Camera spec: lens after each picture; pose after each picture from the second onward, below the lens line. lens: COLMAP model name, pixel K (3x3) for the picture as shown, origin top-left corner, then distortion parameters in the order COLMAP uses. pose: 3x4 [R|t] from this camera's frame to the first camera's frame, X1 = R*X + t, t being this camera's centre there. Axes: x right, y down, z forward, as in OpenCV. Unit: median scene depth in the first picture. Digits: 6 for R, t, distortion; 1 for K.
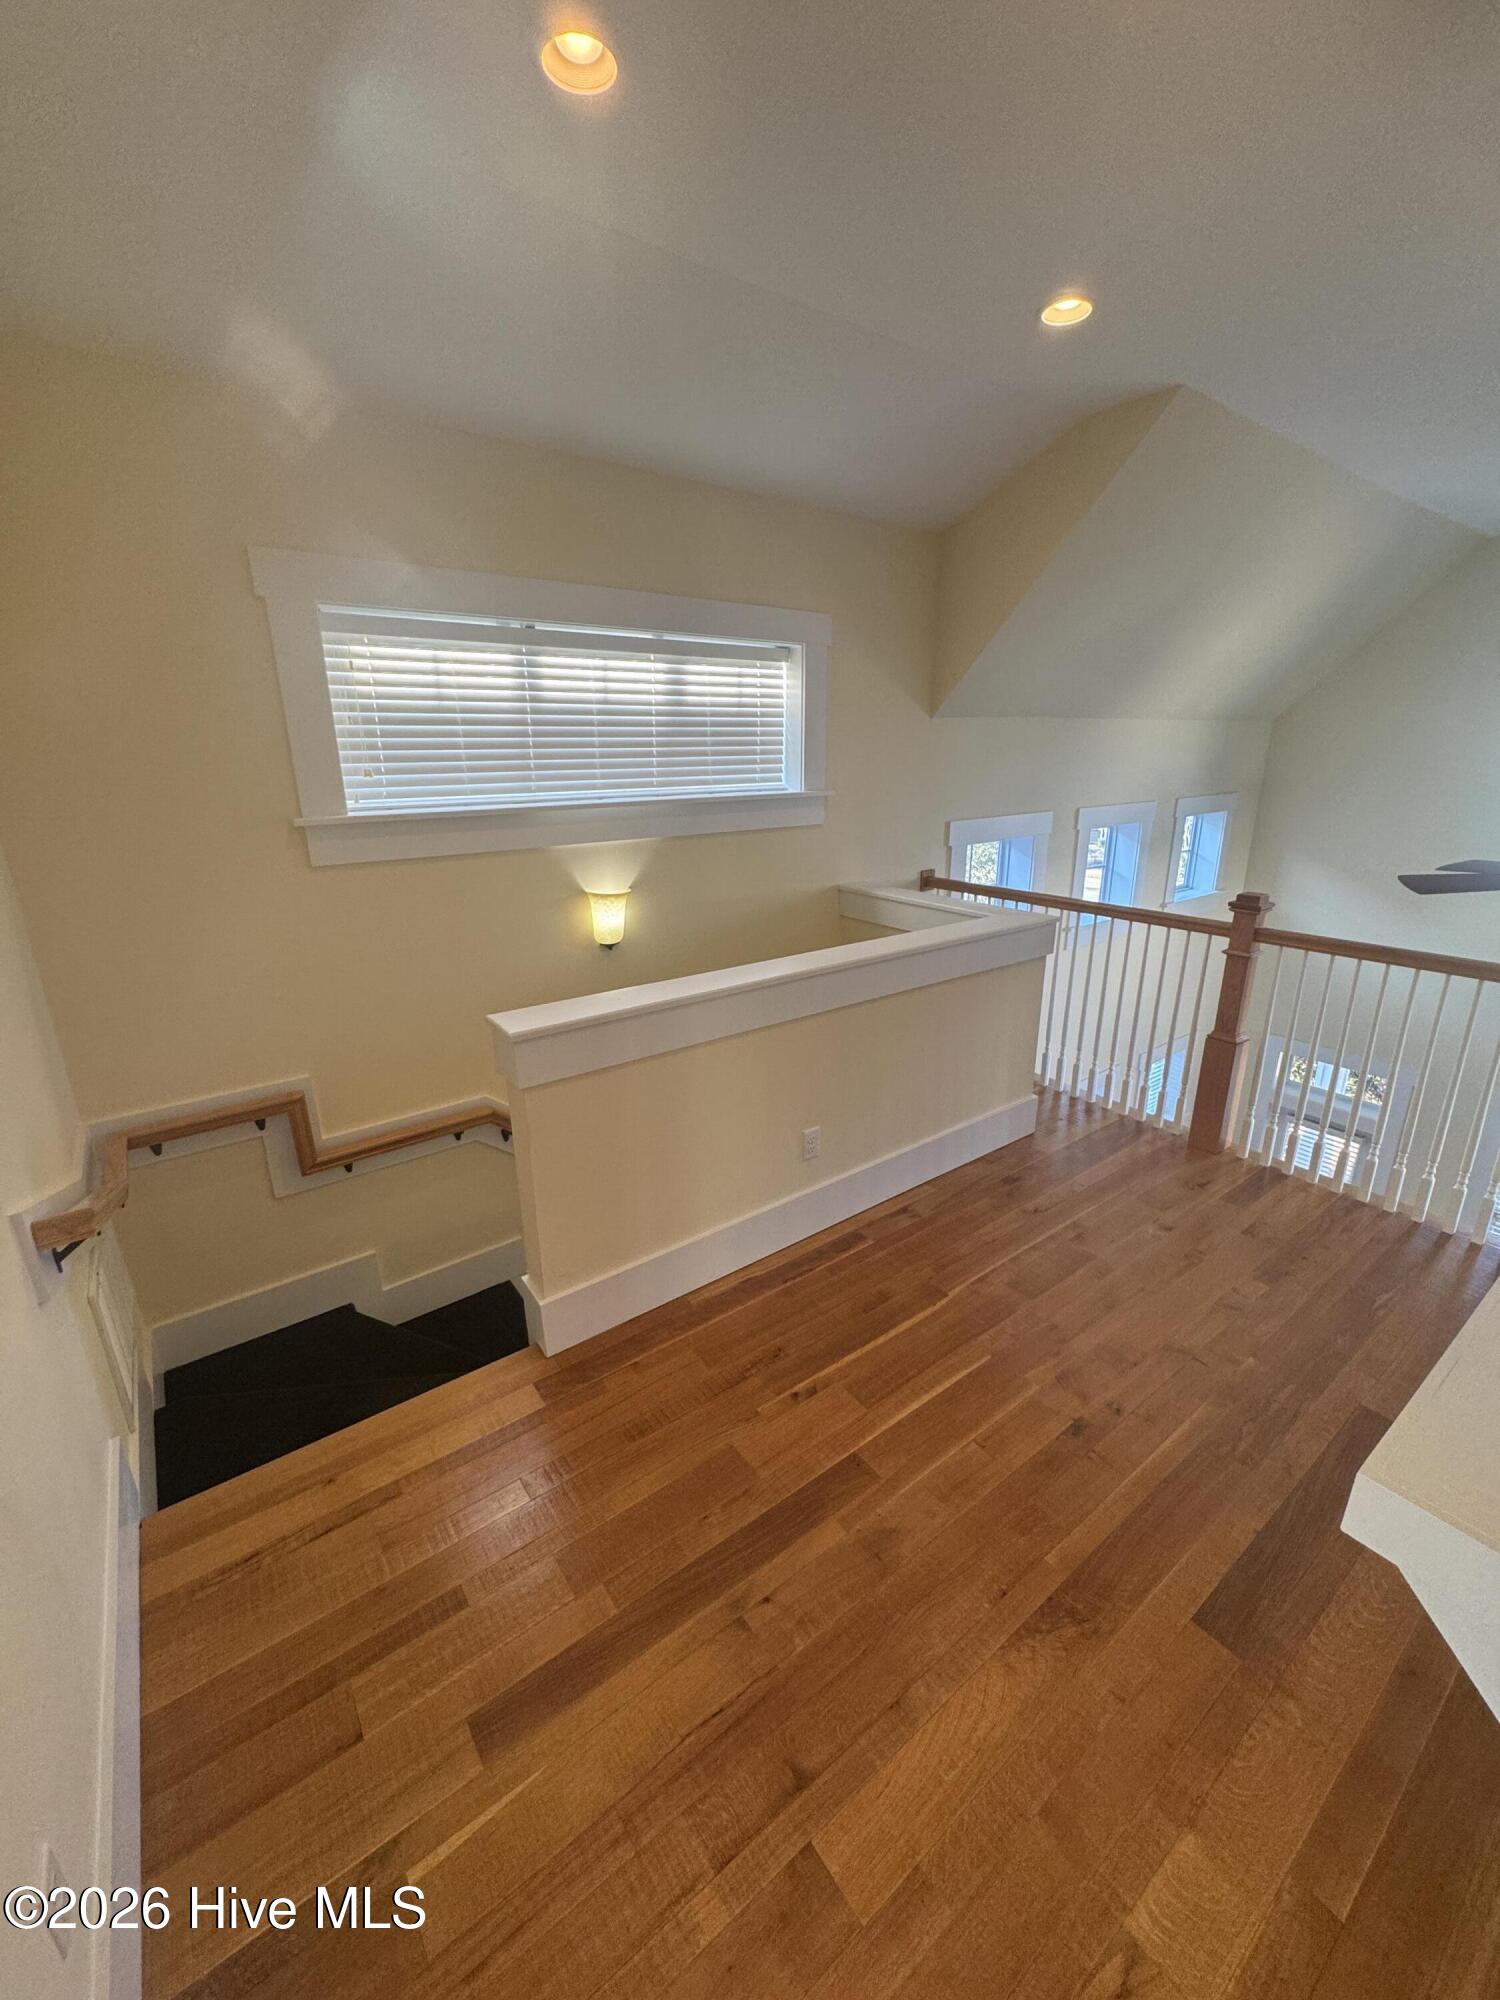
lens RADIAL K [[795.9, 0, 752.2], [0, 795.9, 1001.2], [0, 0, 1]] dist [-0.003885, 0.000342]
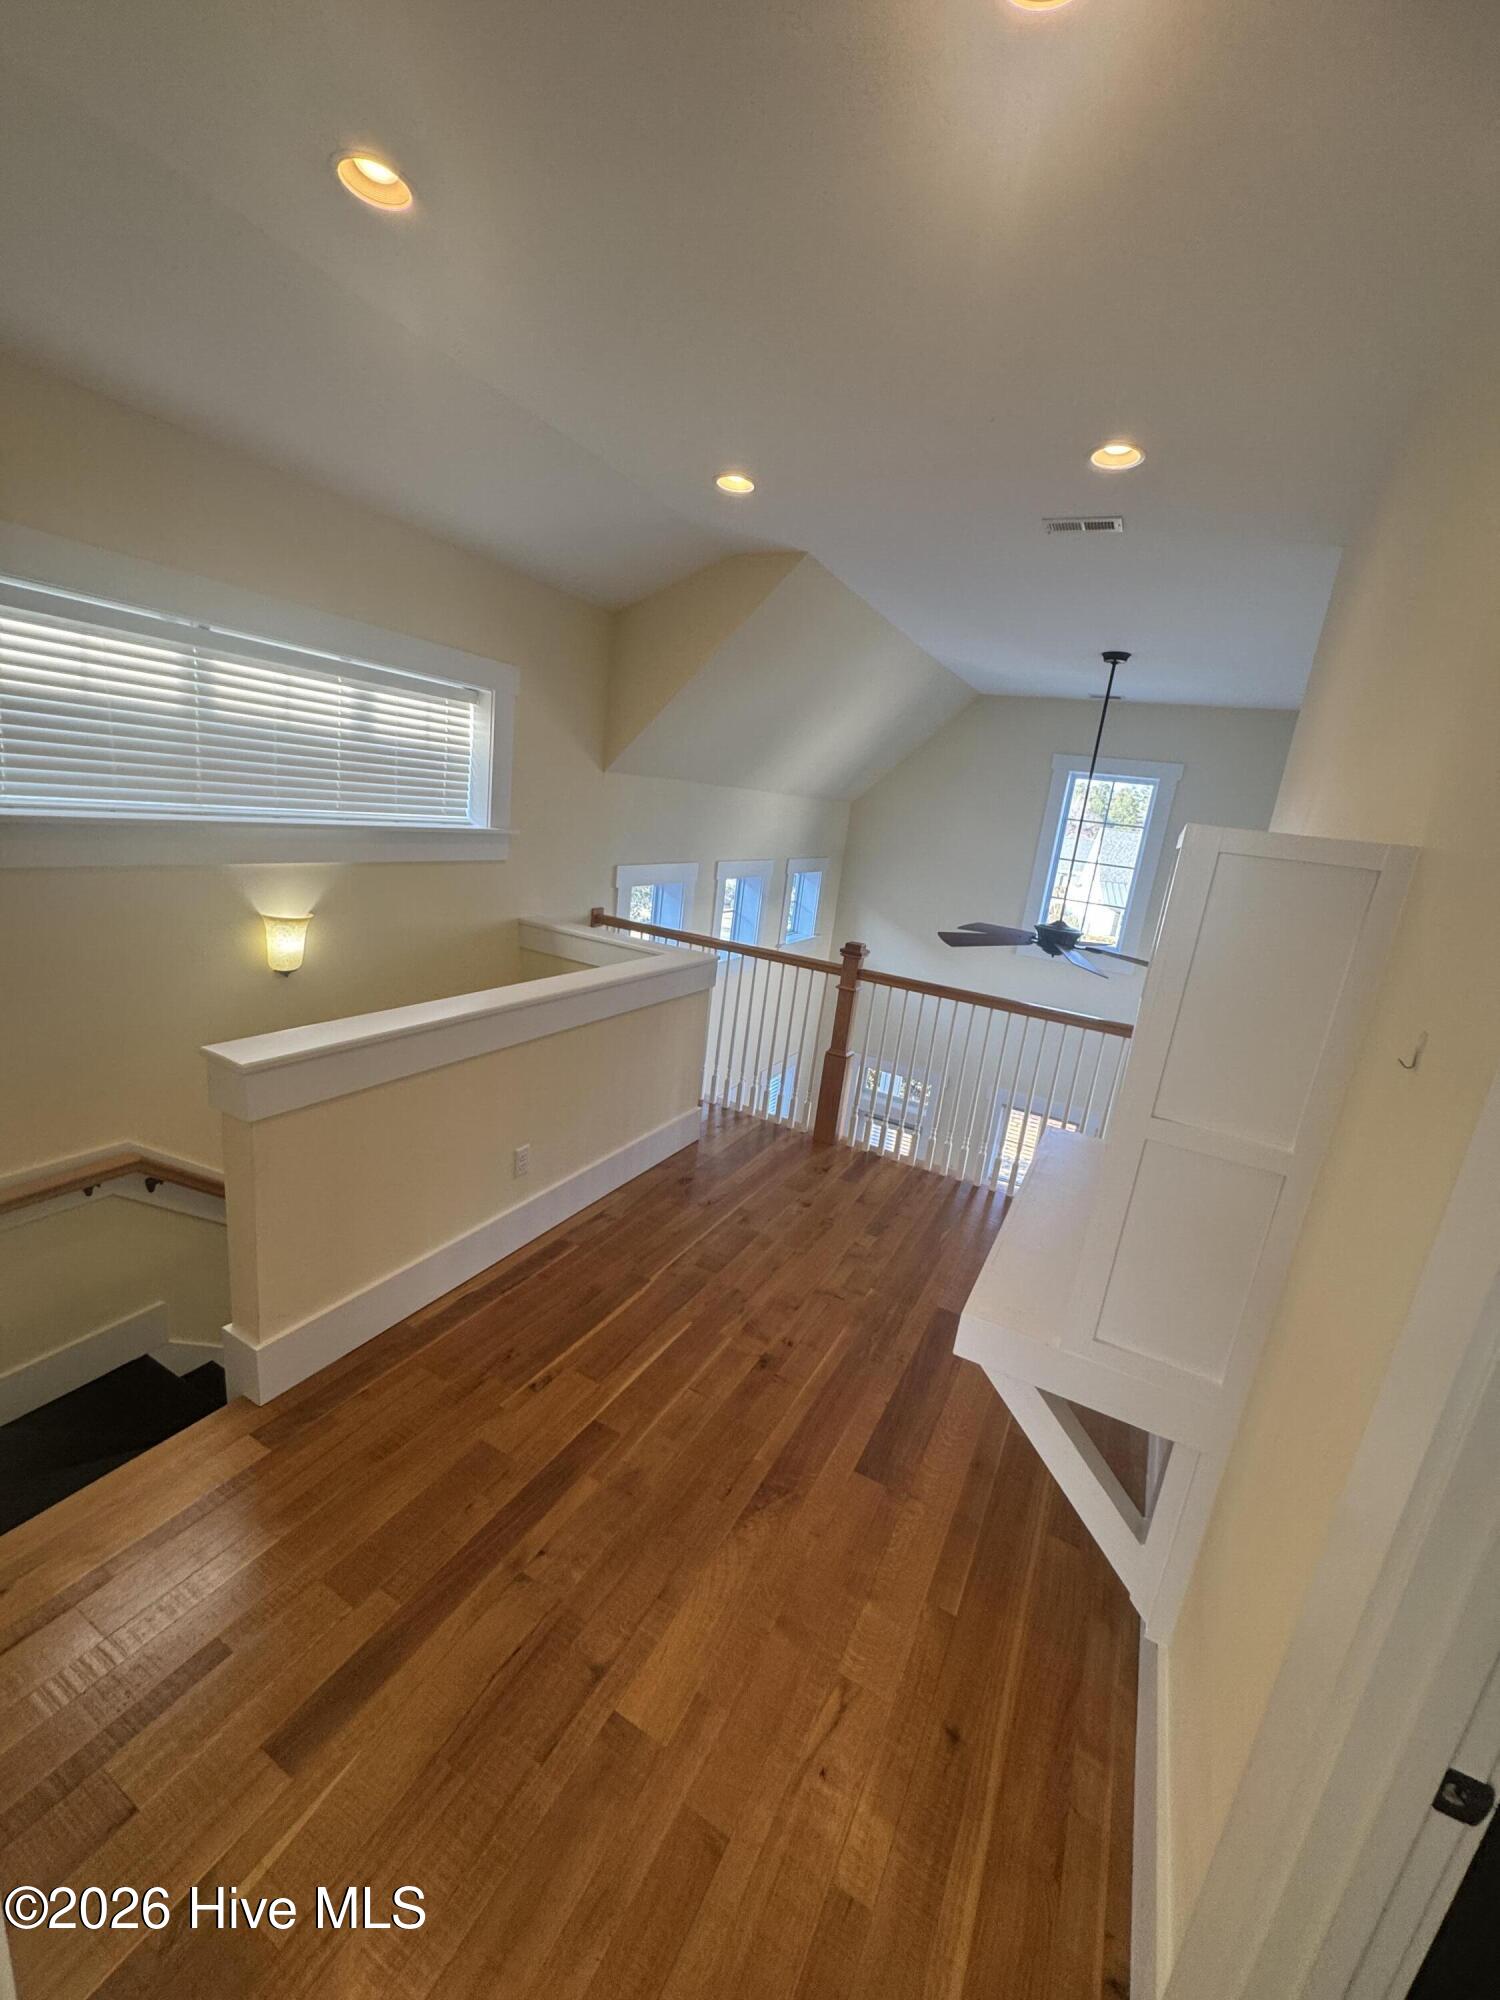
lens RADIAL K [[801.0, 0, 750.0], [0, 801.0, 1000.0], [0, 0, 1]] dist [-0.001280, -0.000131]
pose [[0.891517, 0.004449, 0.452966, -0.137627], [0.012220, 0.999352, -0.033866, 0.002000], [-0.452823, 0.035728, 0.890885, -0.107783]]
